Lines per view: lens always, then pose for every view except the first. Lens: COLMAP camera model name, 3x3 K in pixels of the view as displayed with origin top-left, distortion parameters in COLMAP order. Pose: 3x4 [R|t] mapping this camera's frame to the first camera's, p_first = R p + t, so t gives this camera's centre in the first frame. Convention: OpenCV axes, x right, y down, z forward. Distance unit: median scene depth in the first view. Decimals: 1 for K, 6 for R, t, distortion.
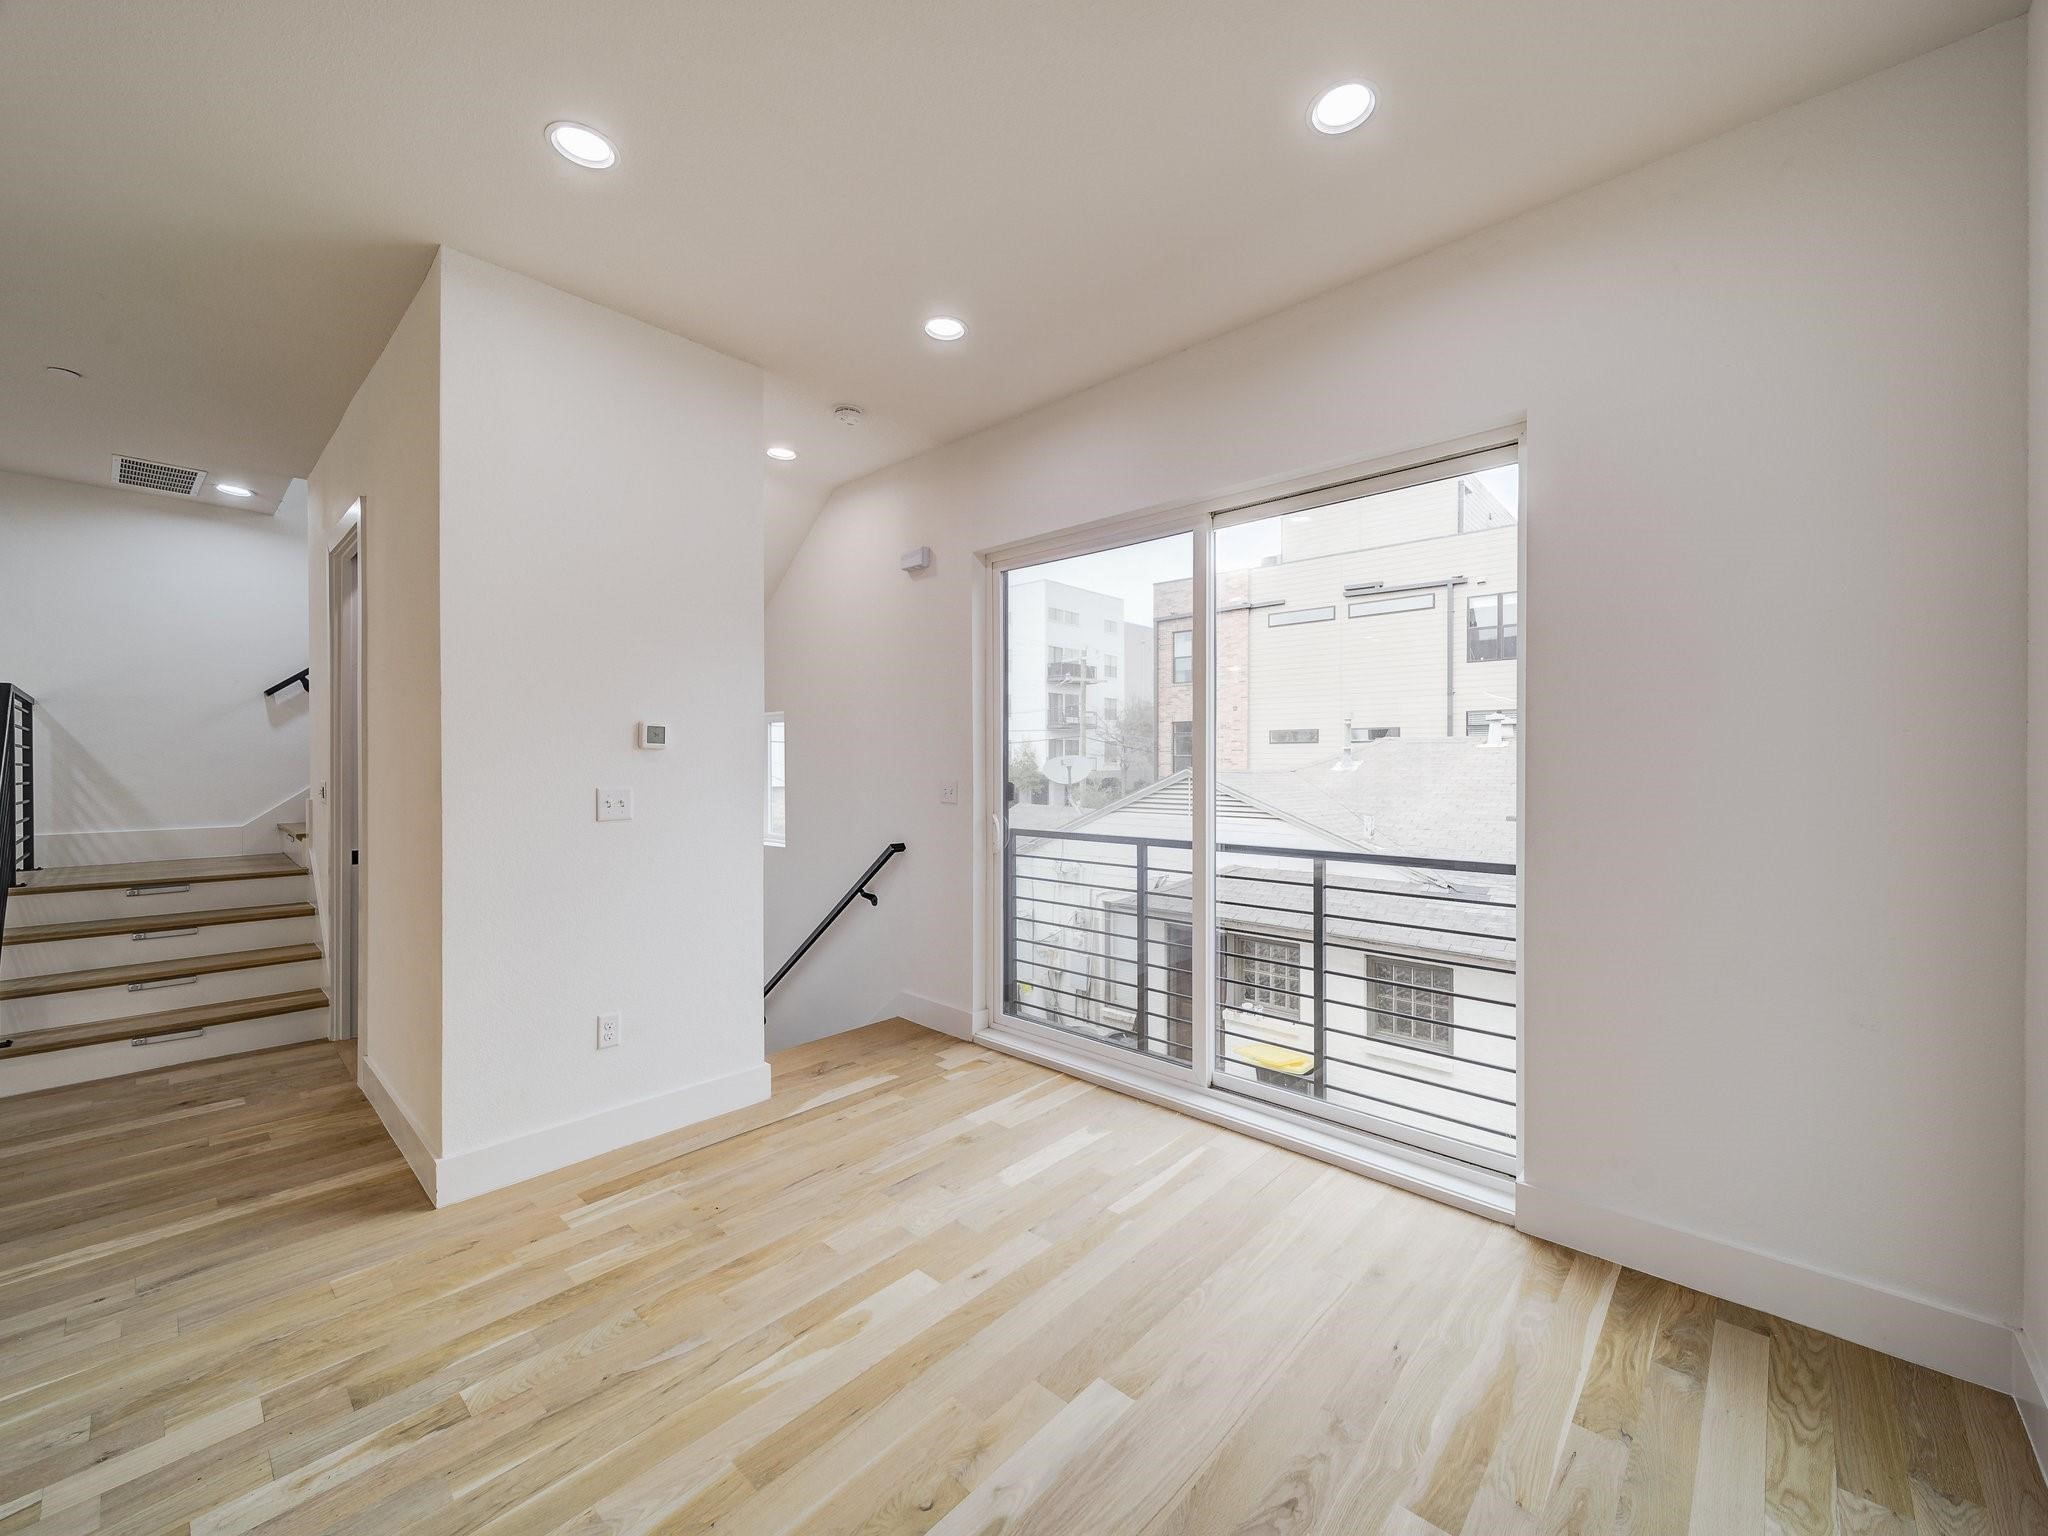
lens RADIAL K [[810.6, 0, 1036.3], [0, 810.6, 770.0], [0, 0, 1]] dist [0.001390, -0.002053]
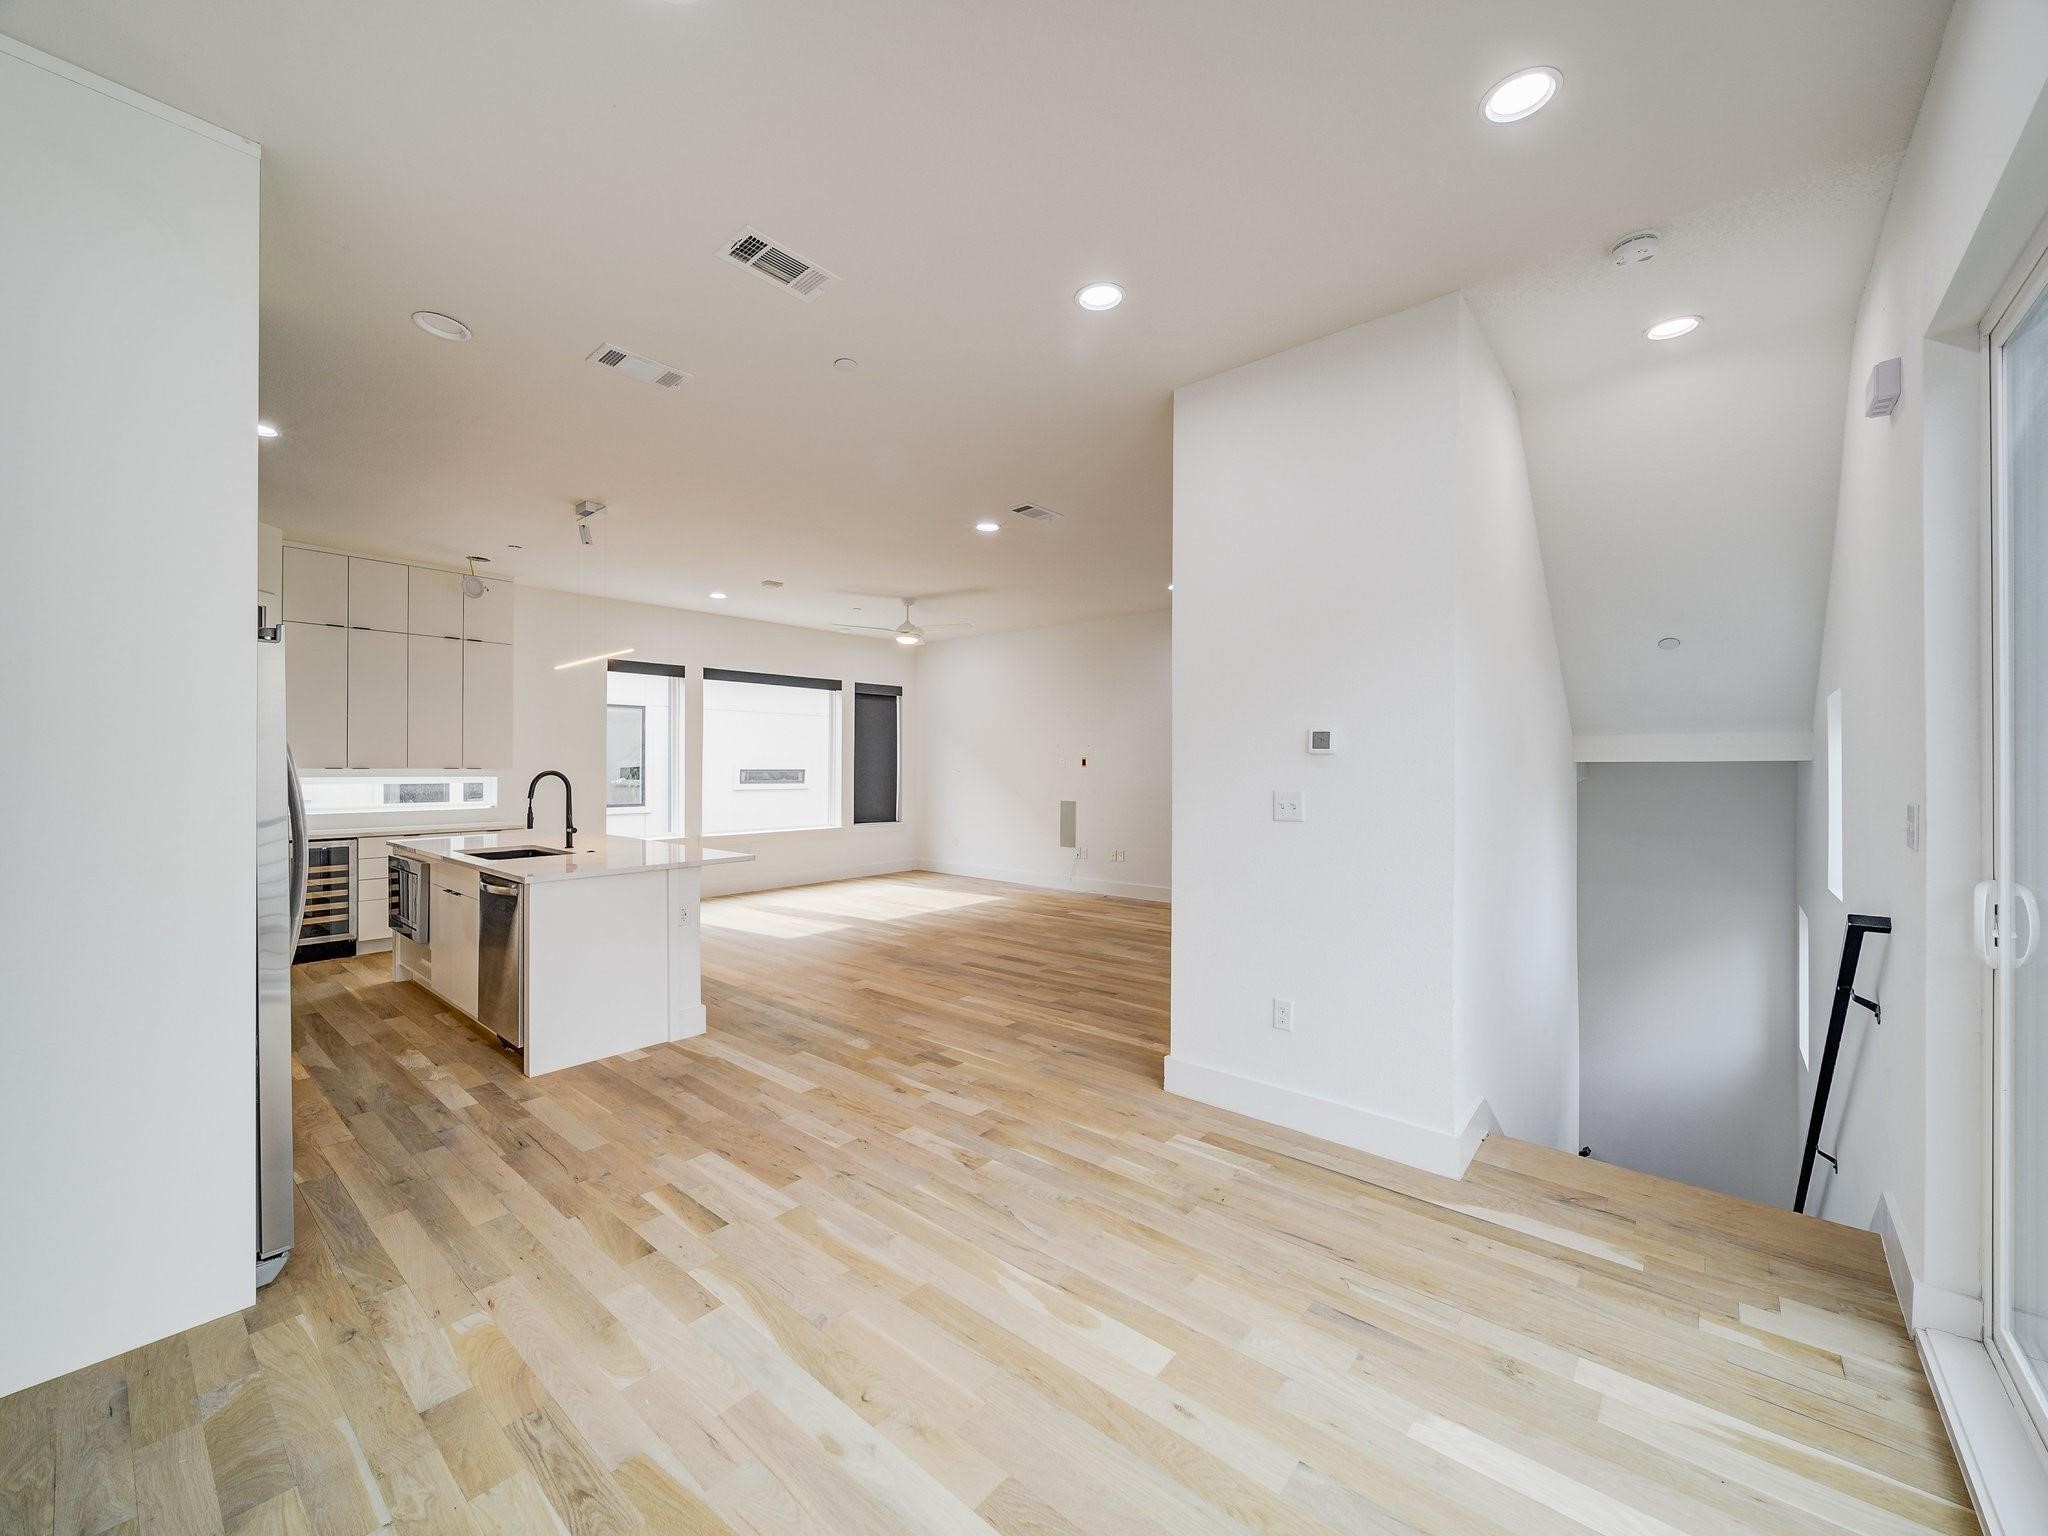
lens RADIAL K [[810.6, 0, 1024.9], [0, 810.6, 762.6], [0, 0, 1]] dist [0.001390, -0.002053]
pose [[0.027964, -0.004254, -0.999600, 0.597626], [-0.012775, 0.999908, -0.004613, -0.006780], [0.999527, 0.012899, 0.027907, 0.673670]]
